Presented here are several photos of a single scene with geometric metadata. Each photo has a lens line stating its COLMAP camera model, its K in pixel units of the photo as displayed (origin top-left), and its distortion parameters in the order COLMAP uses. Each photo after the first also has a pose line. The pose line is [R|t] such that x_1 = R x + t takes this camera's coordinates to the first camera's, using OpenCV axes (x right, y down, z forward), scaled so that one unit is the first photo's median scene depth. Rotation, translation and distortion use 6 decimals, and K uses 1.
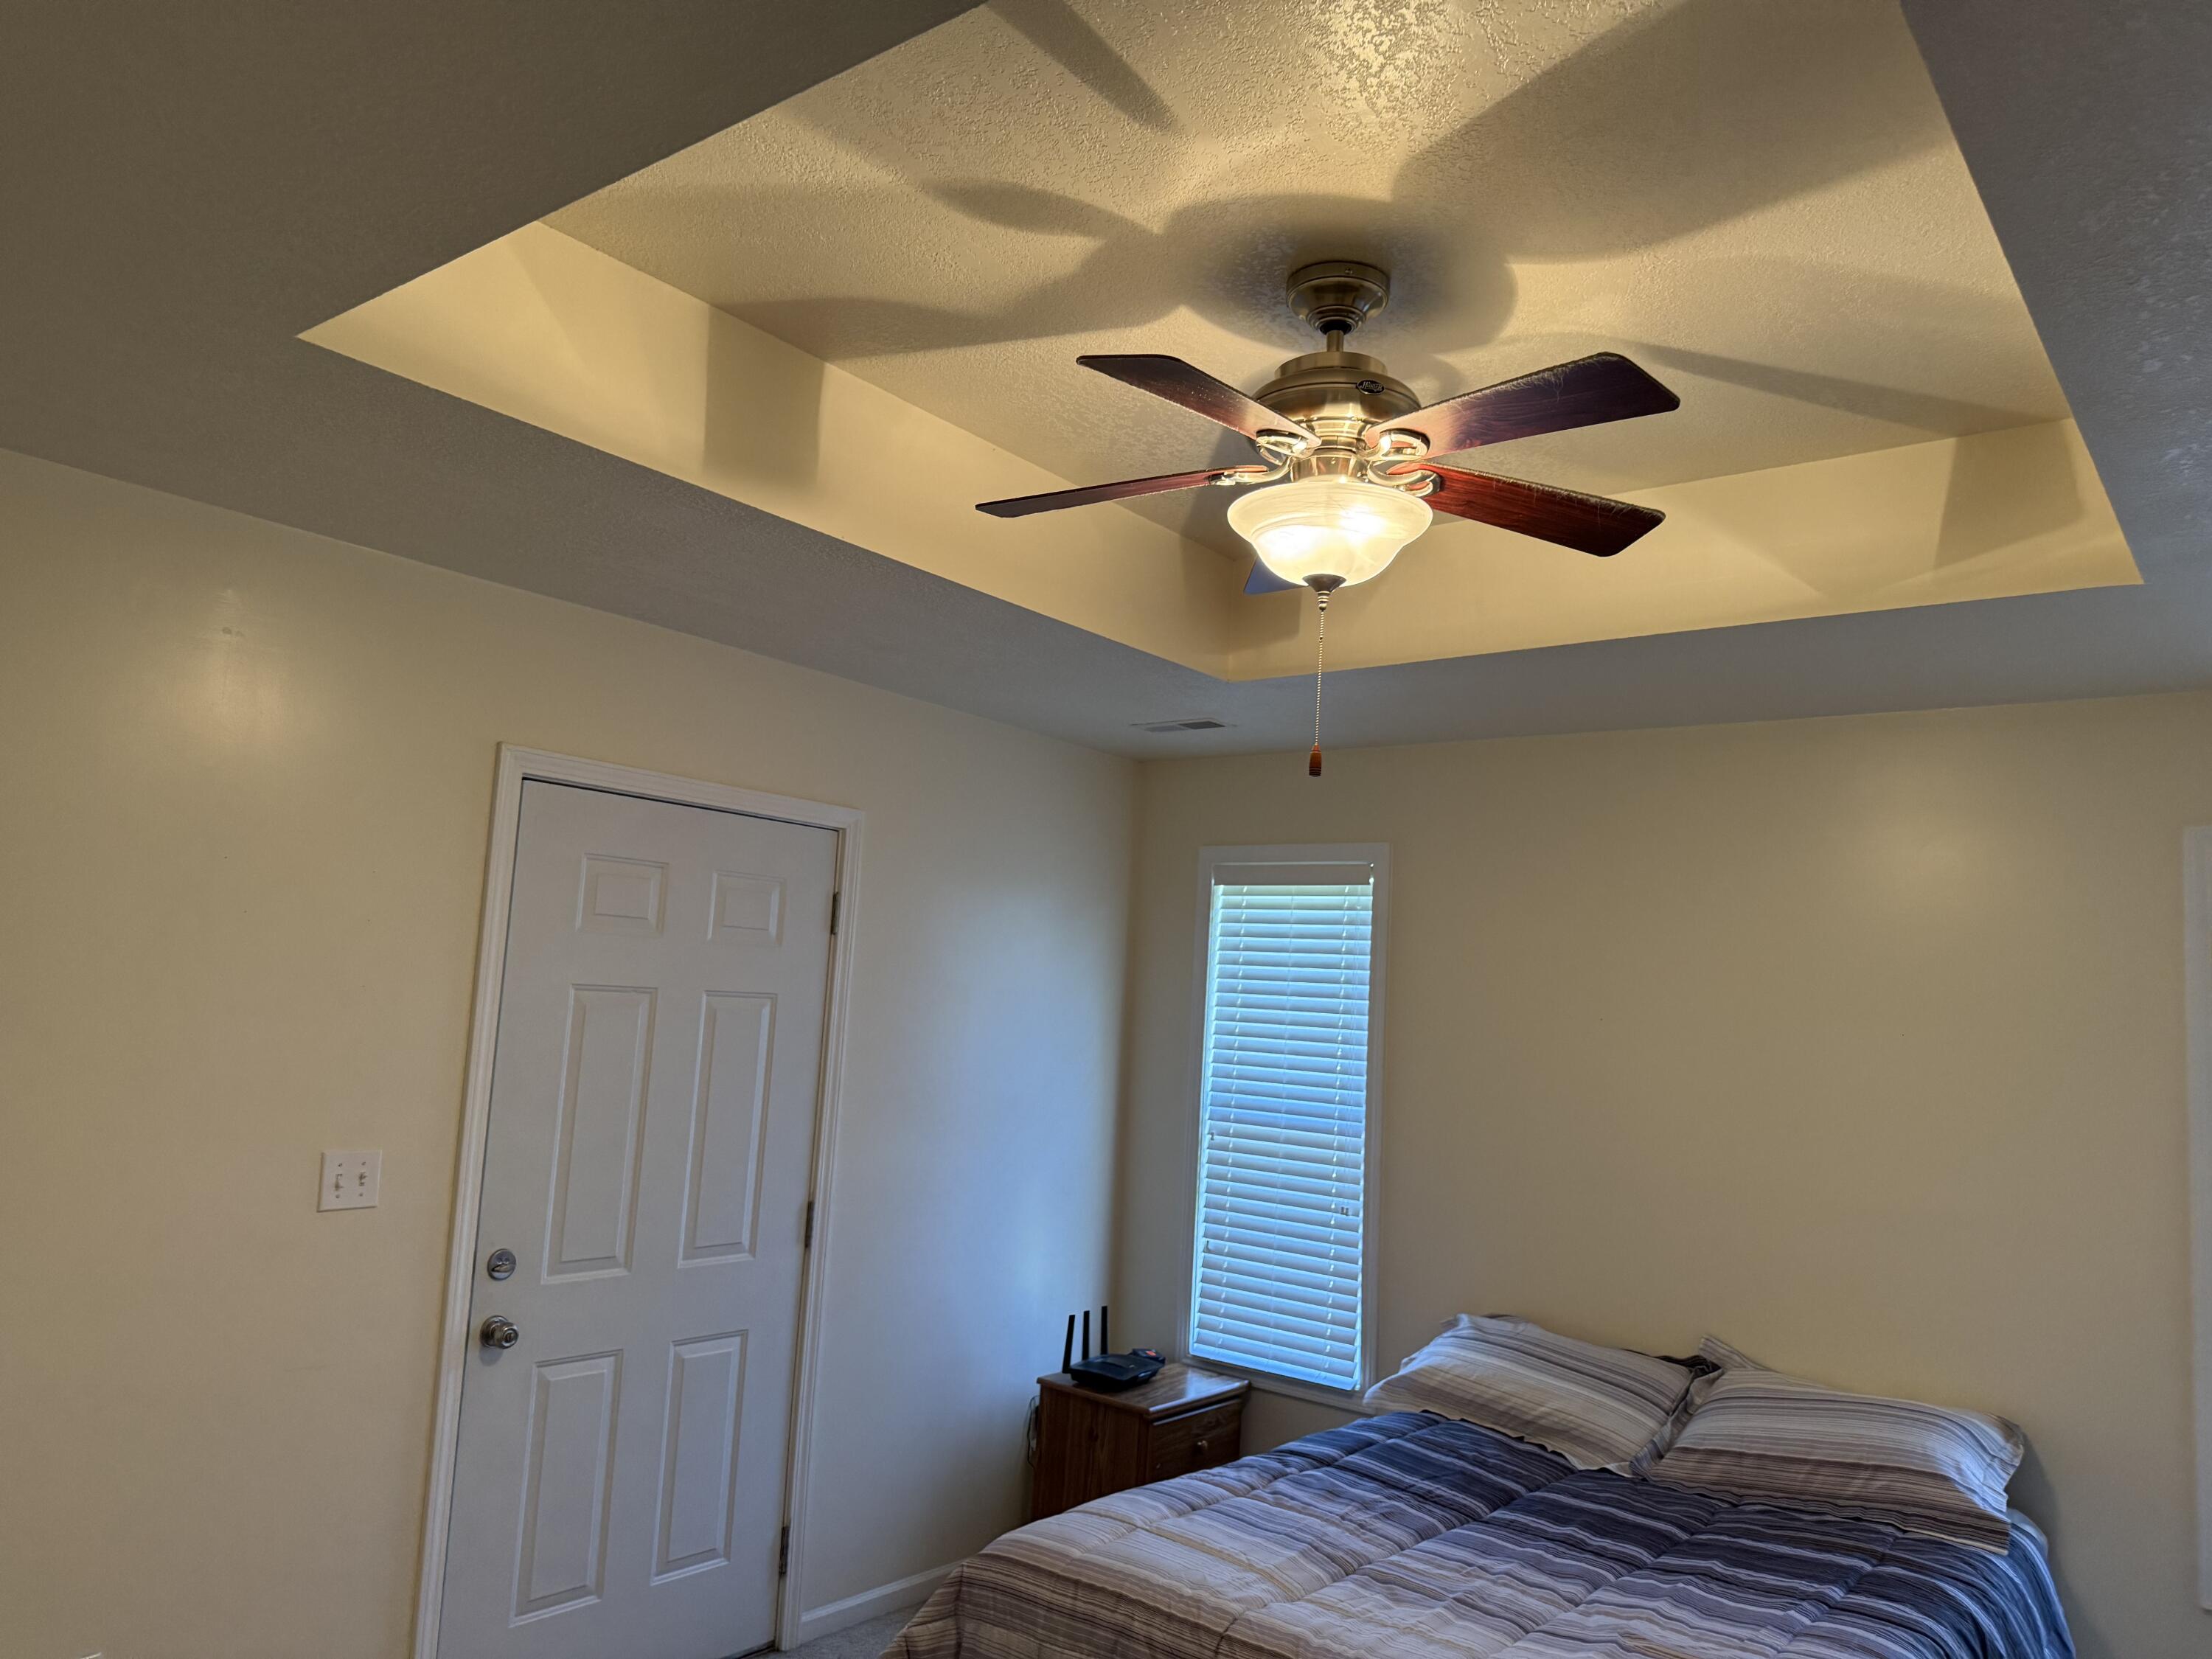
lens RADIAL K [[1569.8, 0, 1092.4], [0, 1569.8, 821.5], [0, 0, 1]] dist [0.061481, -0.083888]
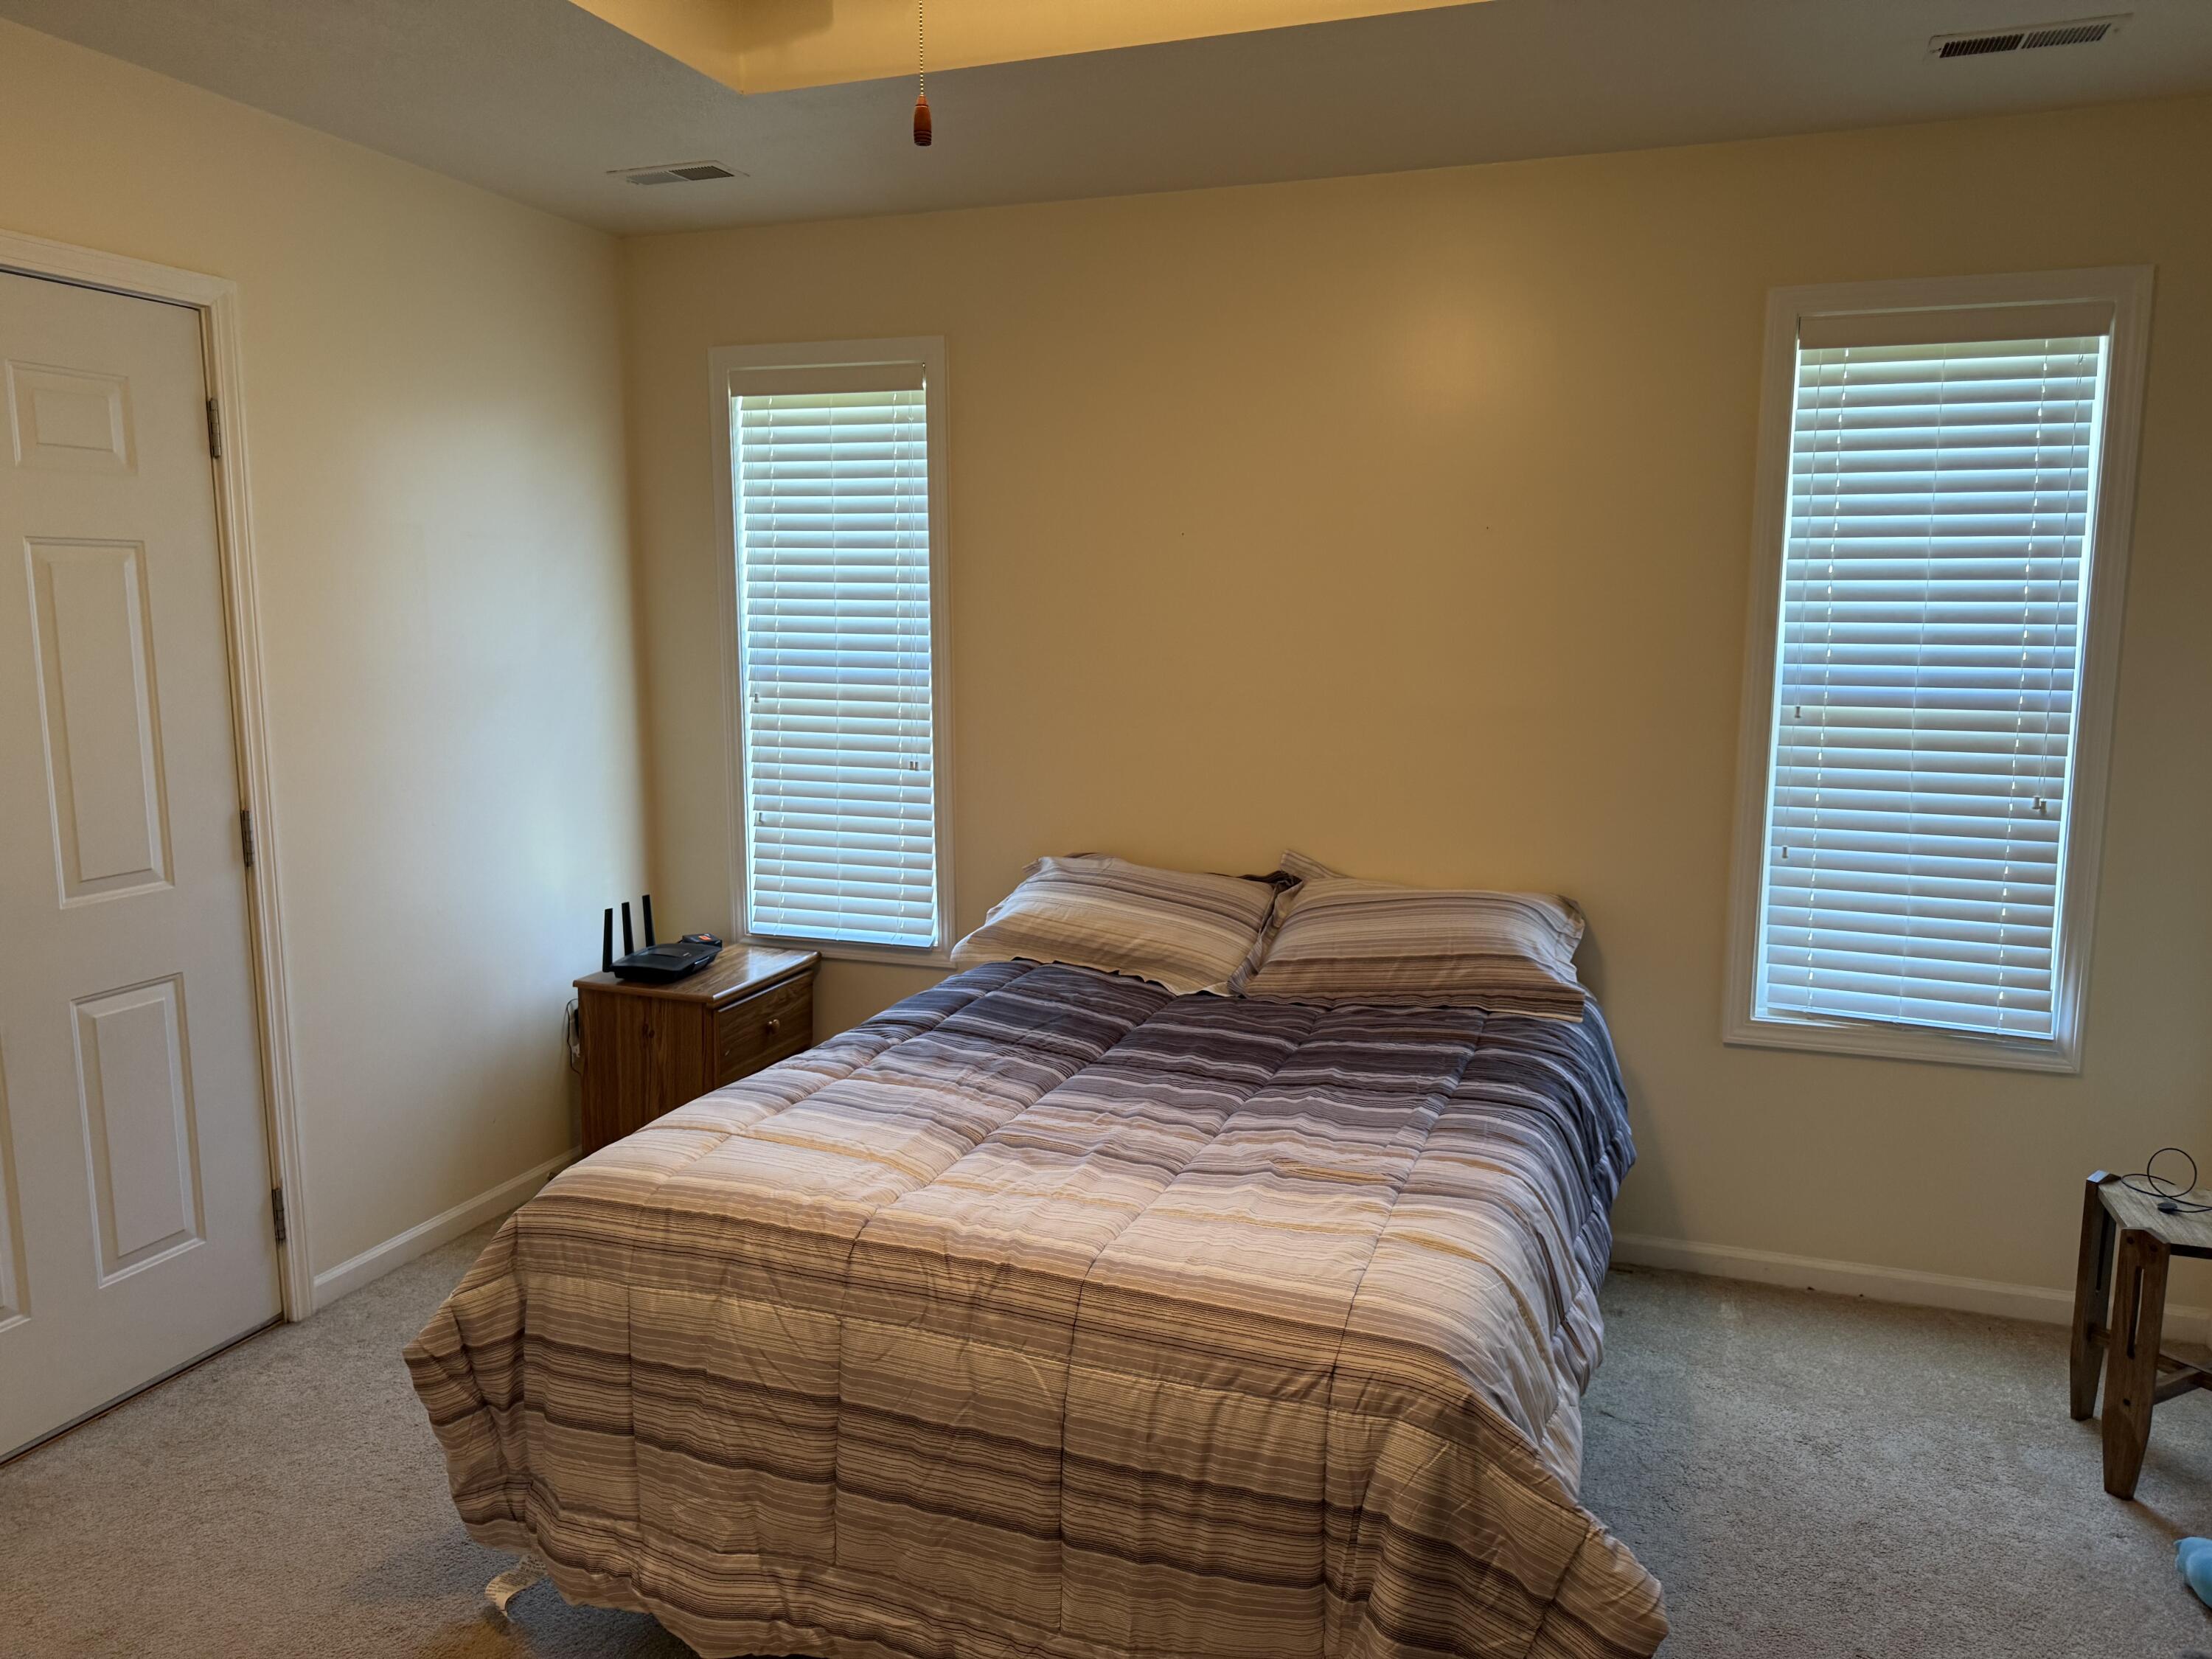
lens RADIAL K [[1569.8, 0, 1117.1], [0, 1569.8, 842.7], [0, 0, 1]] dist [0.061481, -0.083888]
pose [[0.945141, -0.103430, 0.309856, -0.017933], [0.012732, 0.959493, 0.281444, 0.047997], [-0.326414, -0.262059, 0.908173, 0.166518]]
